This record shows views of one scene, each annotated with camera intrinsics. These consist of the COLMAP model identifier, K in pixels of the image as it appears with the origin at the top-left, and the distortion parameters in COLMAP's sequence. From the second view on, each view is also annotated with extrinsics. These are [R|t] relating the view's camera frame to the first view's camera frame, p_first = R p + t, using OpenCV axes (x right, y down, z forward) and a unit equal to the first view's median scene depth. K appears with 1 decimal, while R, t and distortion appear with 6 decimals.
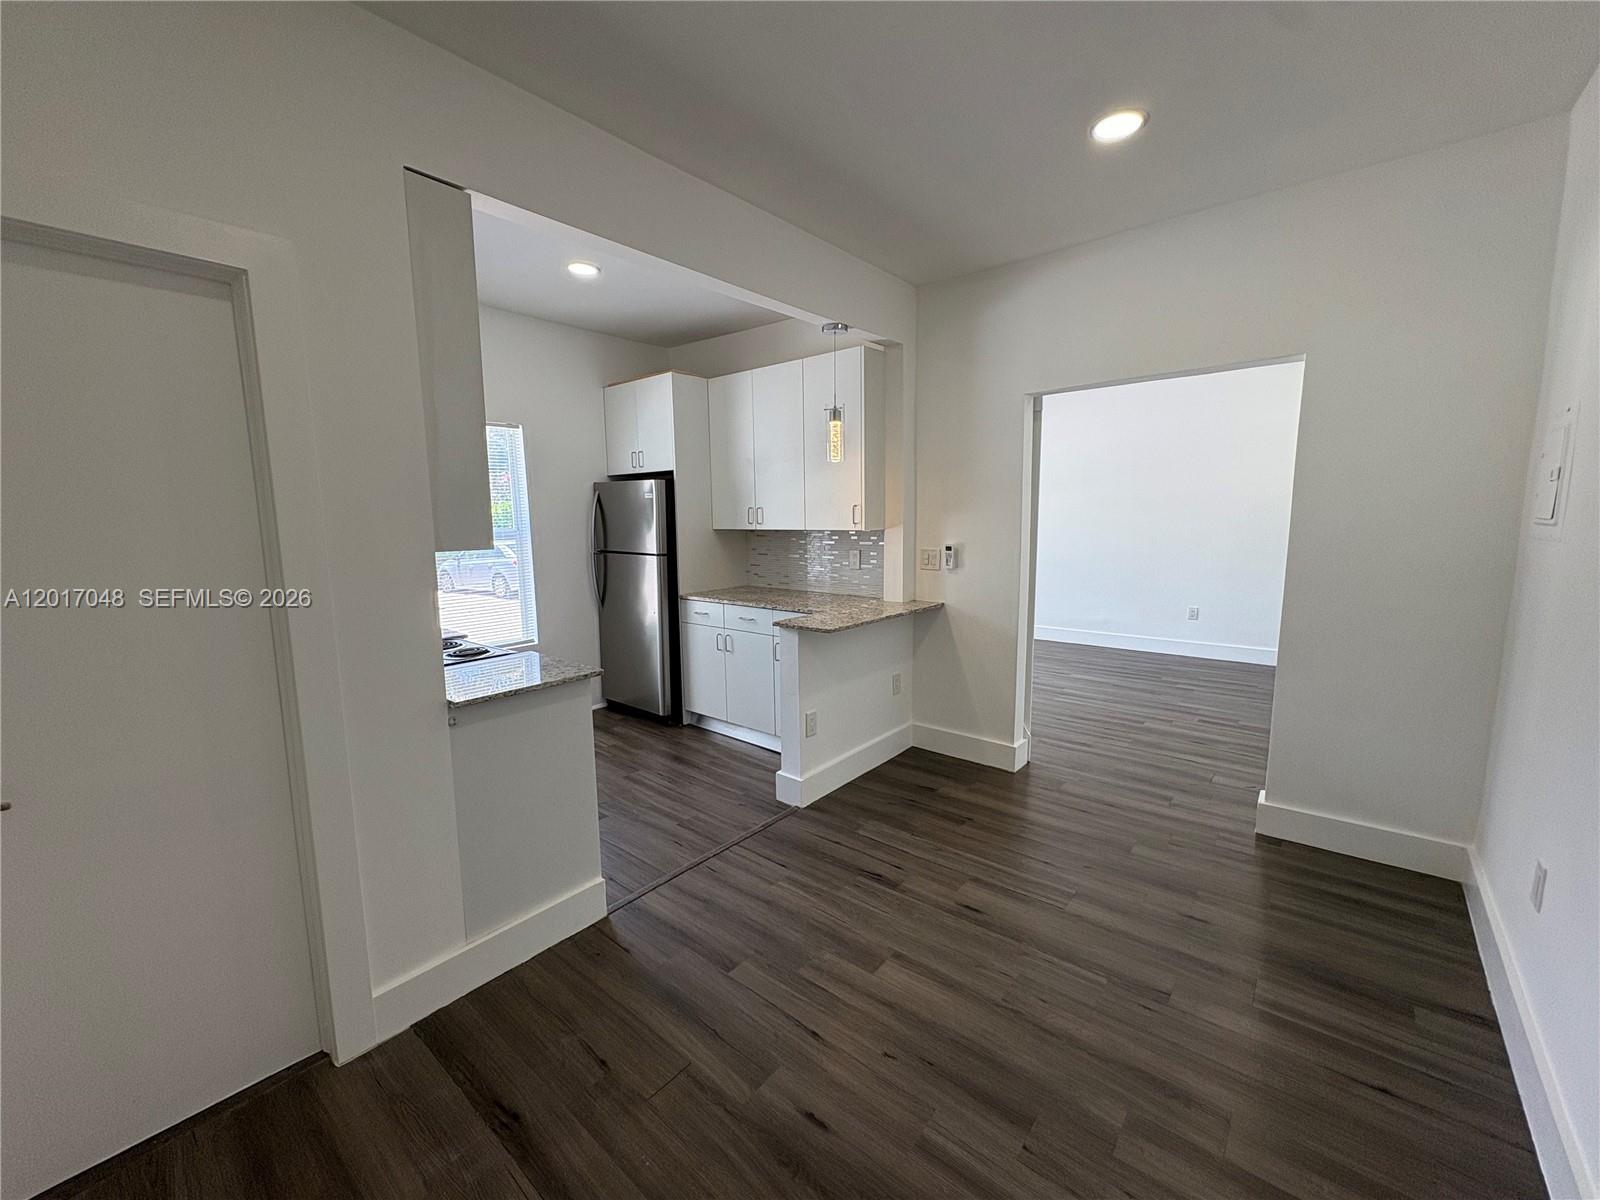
lens RADIAL K [[638.3, 0, 800.0], [0, 638.3, 600.0], [0, 0, 1]] dist [-0.001376, 0.000017]
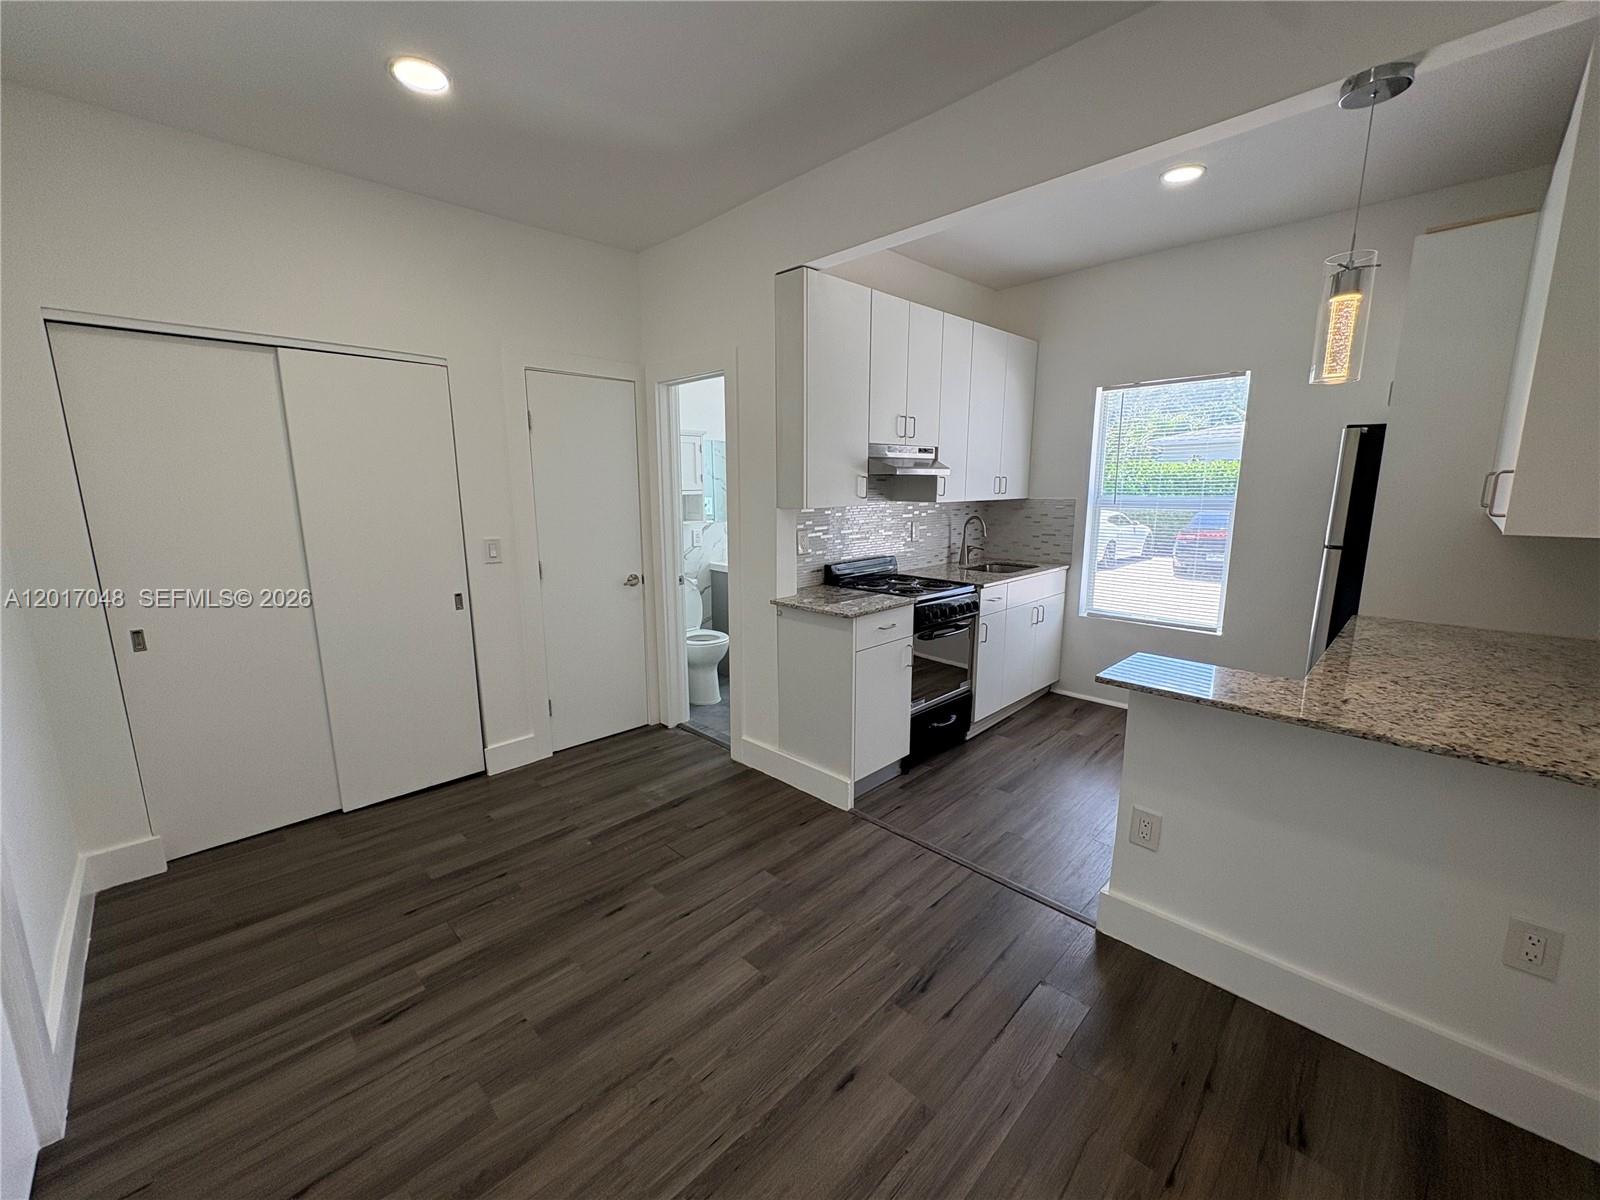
lens RADIAL K [[638.3, 0, 800.0], [0, 638.3, 600.0], [0, 0, 1]] dist [-0.001376, 0.000017]
pose [[-0.082672, 0.194601, -0.977392, 0.469447], [-0.127670, 0.970600, 0.204047, -0.081516], [0.988365, 0.141653, -0.055396, 0.515643]]
